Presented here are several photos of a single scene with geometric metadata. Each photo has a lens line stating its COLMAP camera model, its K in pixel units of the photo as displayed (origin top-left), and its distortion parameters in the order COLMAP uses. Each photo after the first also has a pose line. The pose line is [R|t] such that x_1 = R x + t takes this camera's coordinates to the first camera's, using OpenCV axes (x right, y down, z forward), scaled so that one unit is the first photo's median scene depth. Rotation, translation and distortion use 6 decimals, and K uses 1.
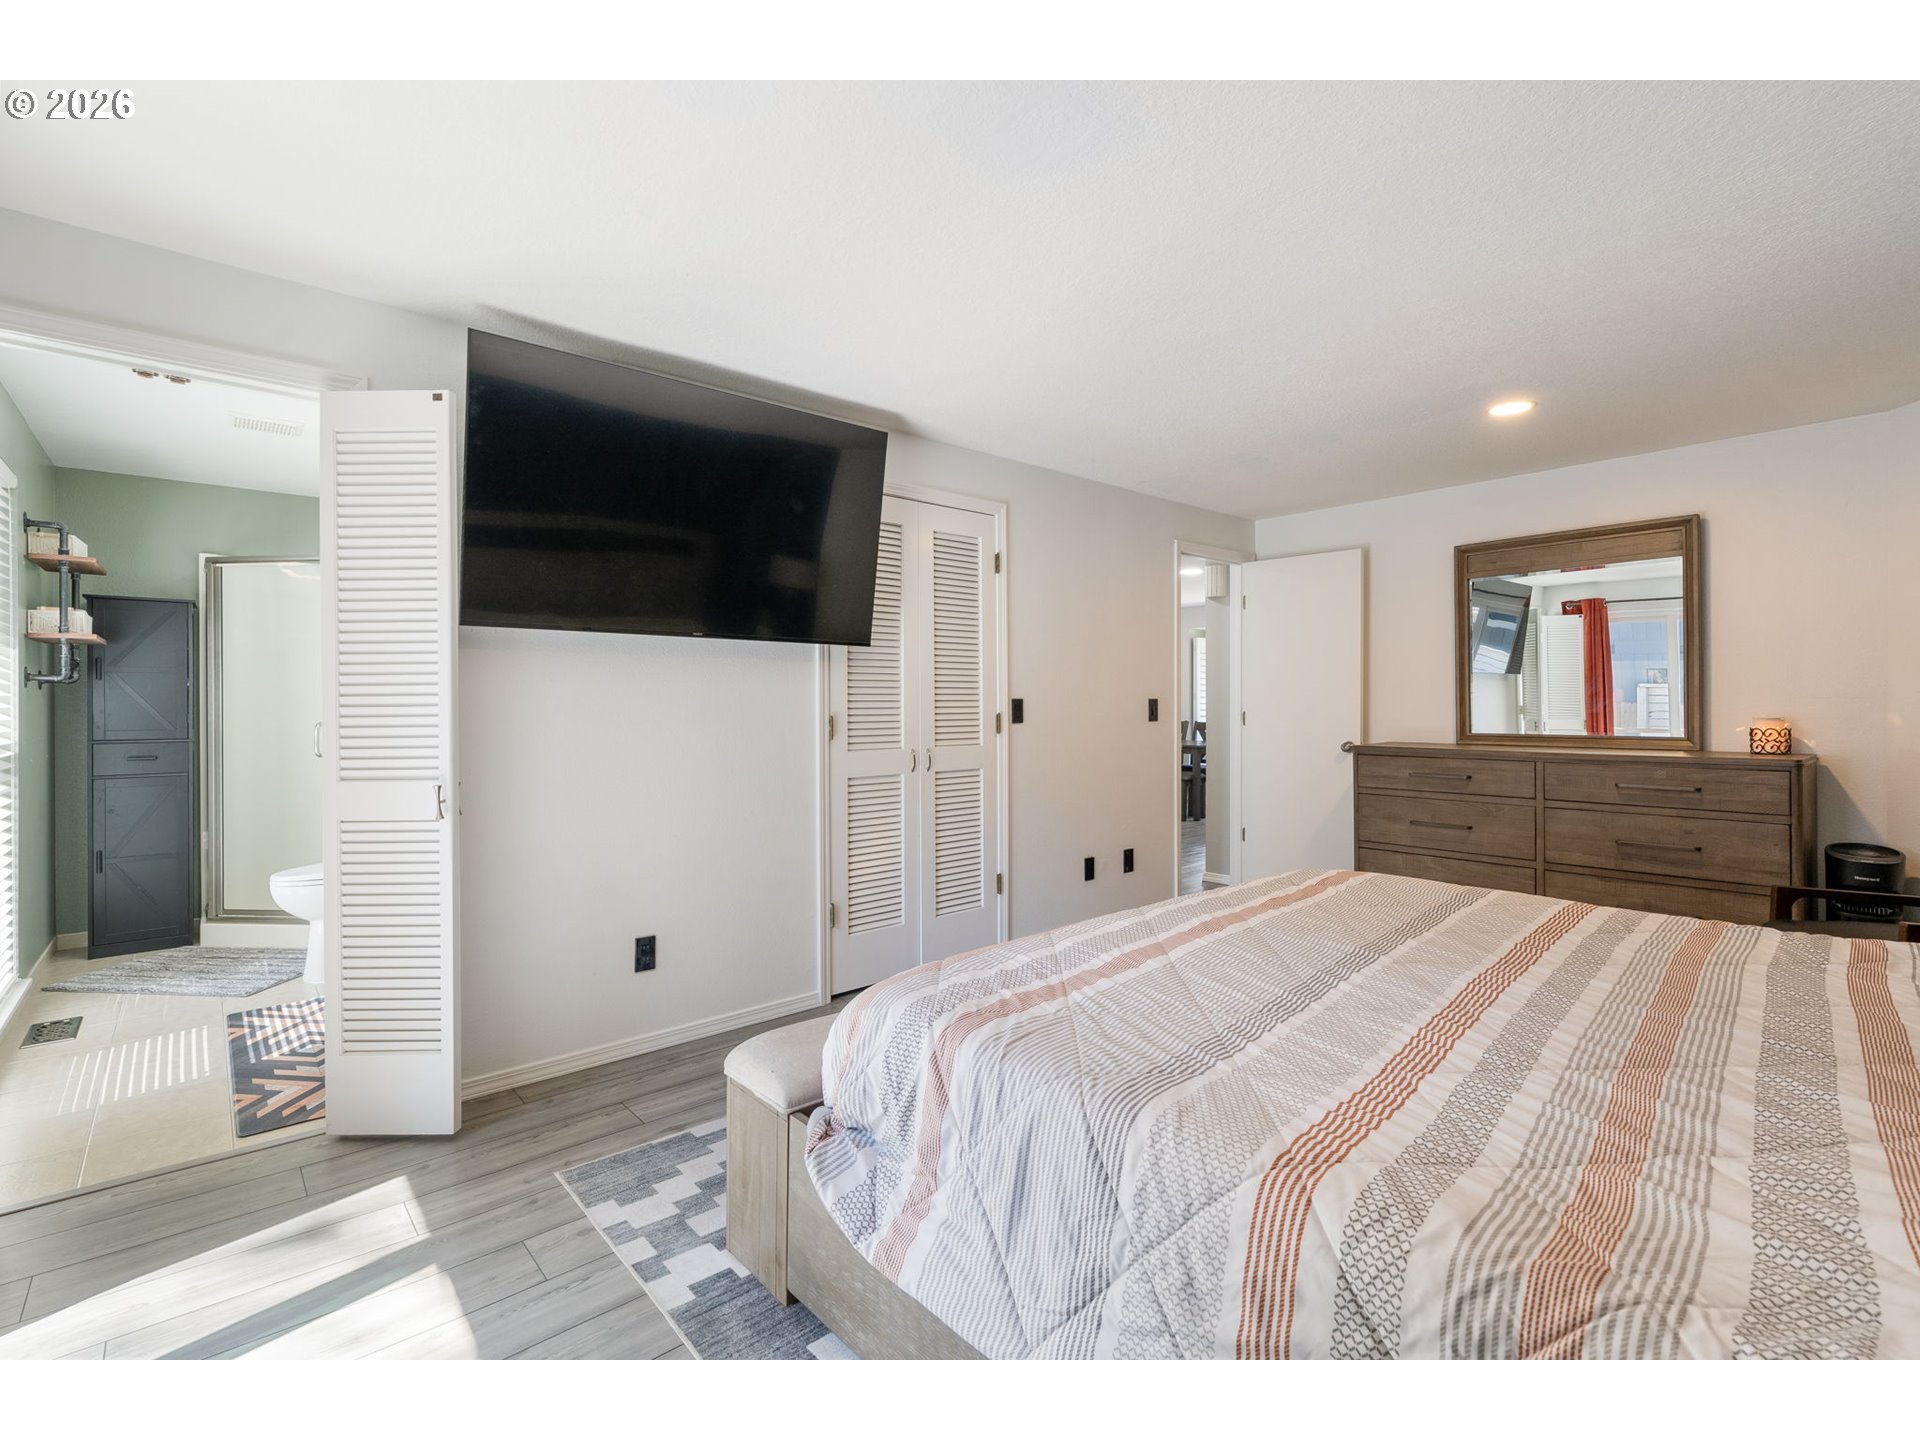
lens RADIAL K [[874.6, 0, 952.0], [0, 874.6, 710.0], [0, 0, 1]] dist [-0.000024, -0.000088]
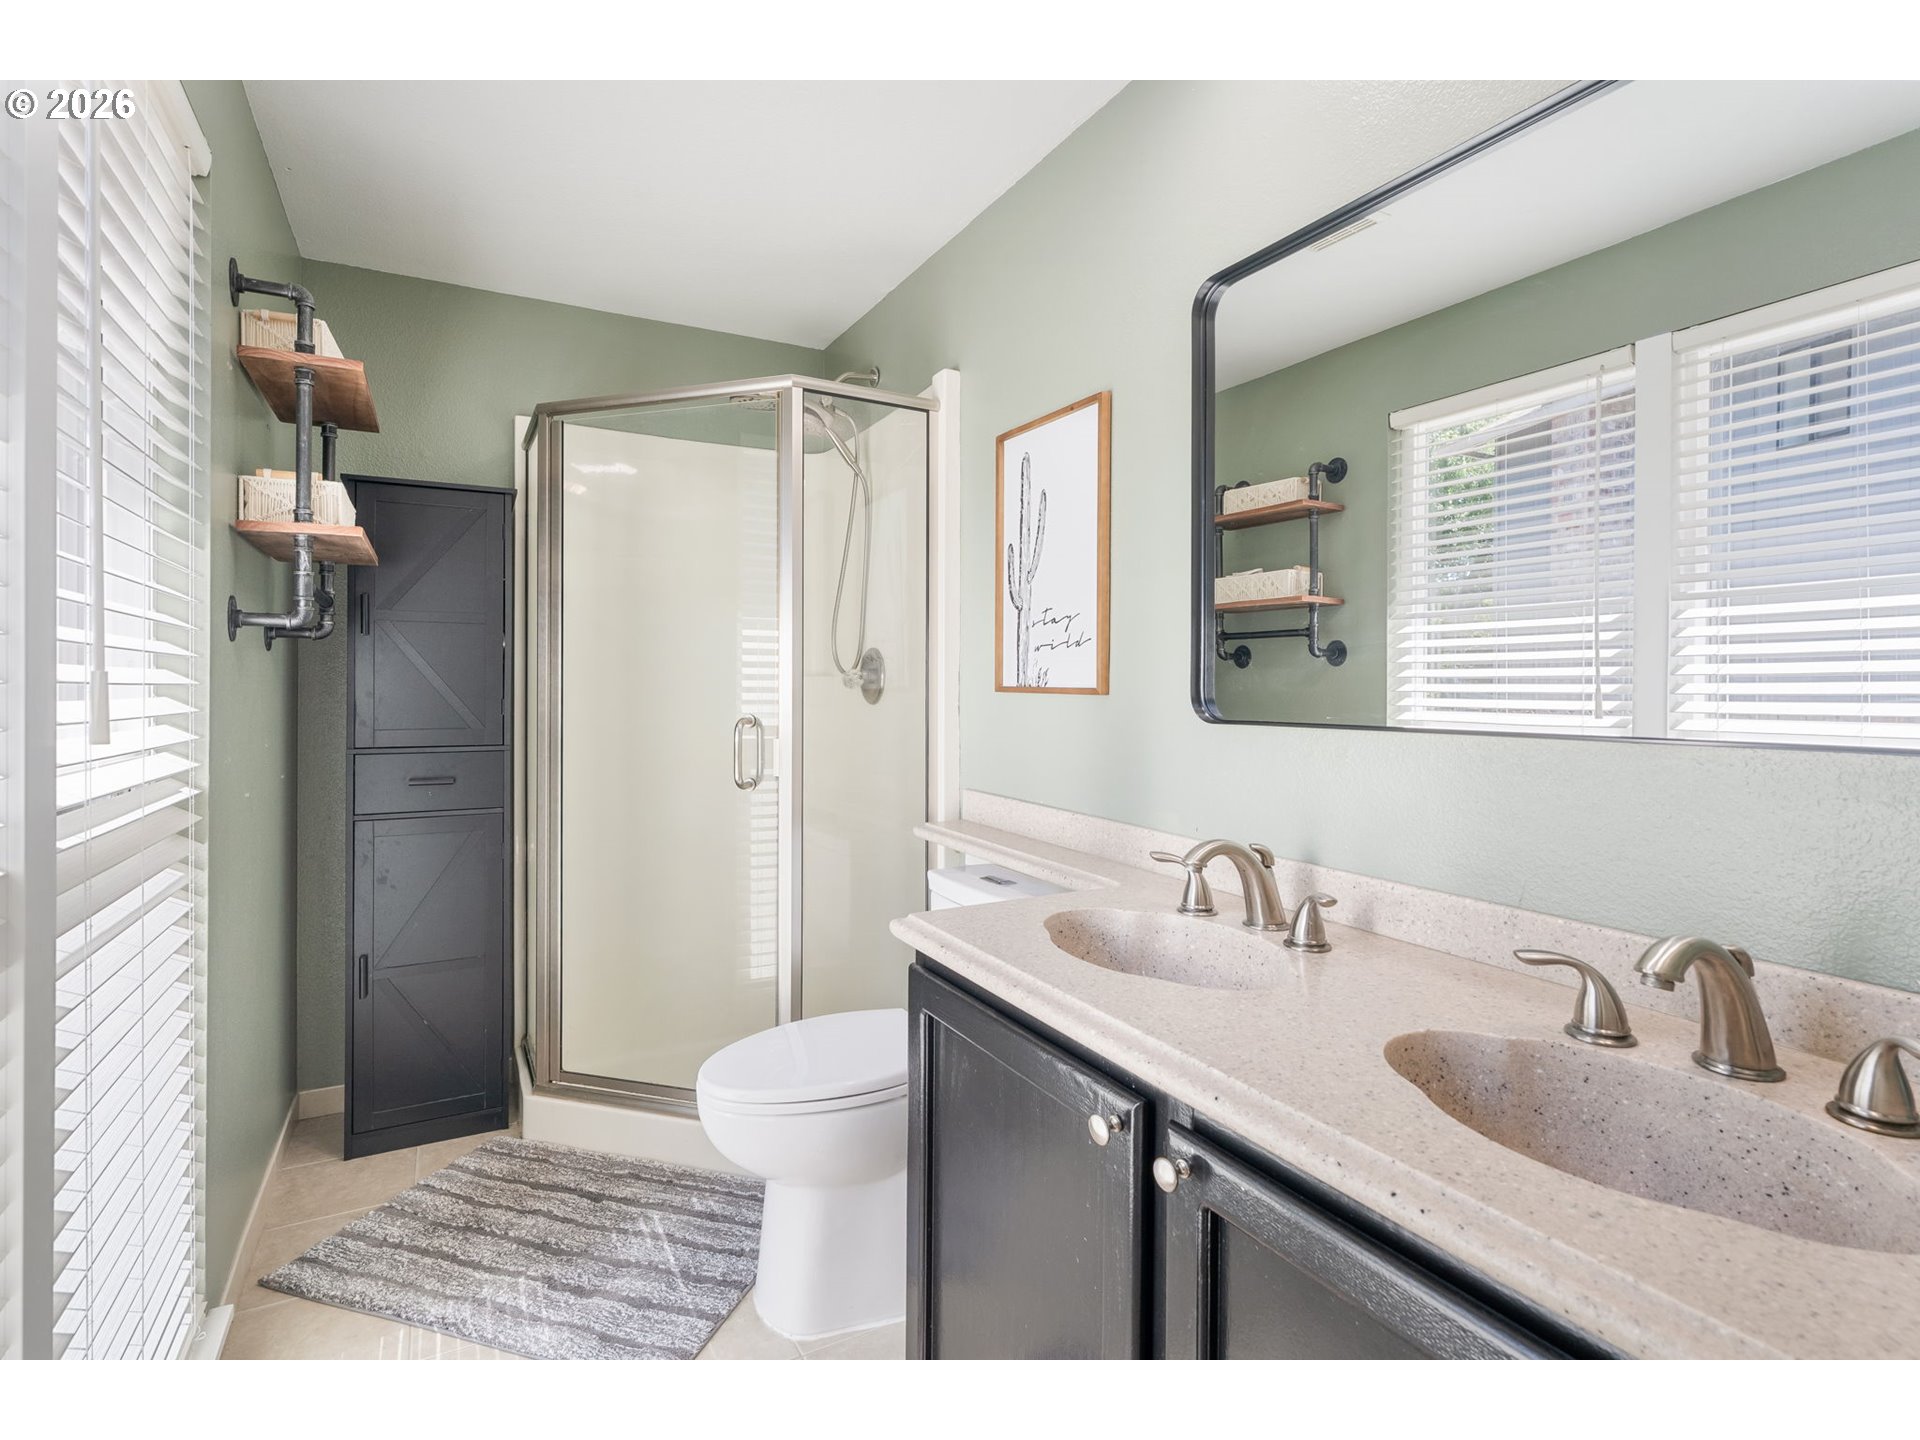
lens RADIAL K [[954.2, 0, 961.1], [0, 954.2, 694.1], [0, 0, 1]] dist [0.001400, -0.000057]
pose [[0.978020, 0.005641, -0.208436, -0.530491], [-0.006371, 0.999976, -0.002829, 0.001273], [0.208415, 0.004095, 0.978032, 0.538877]]
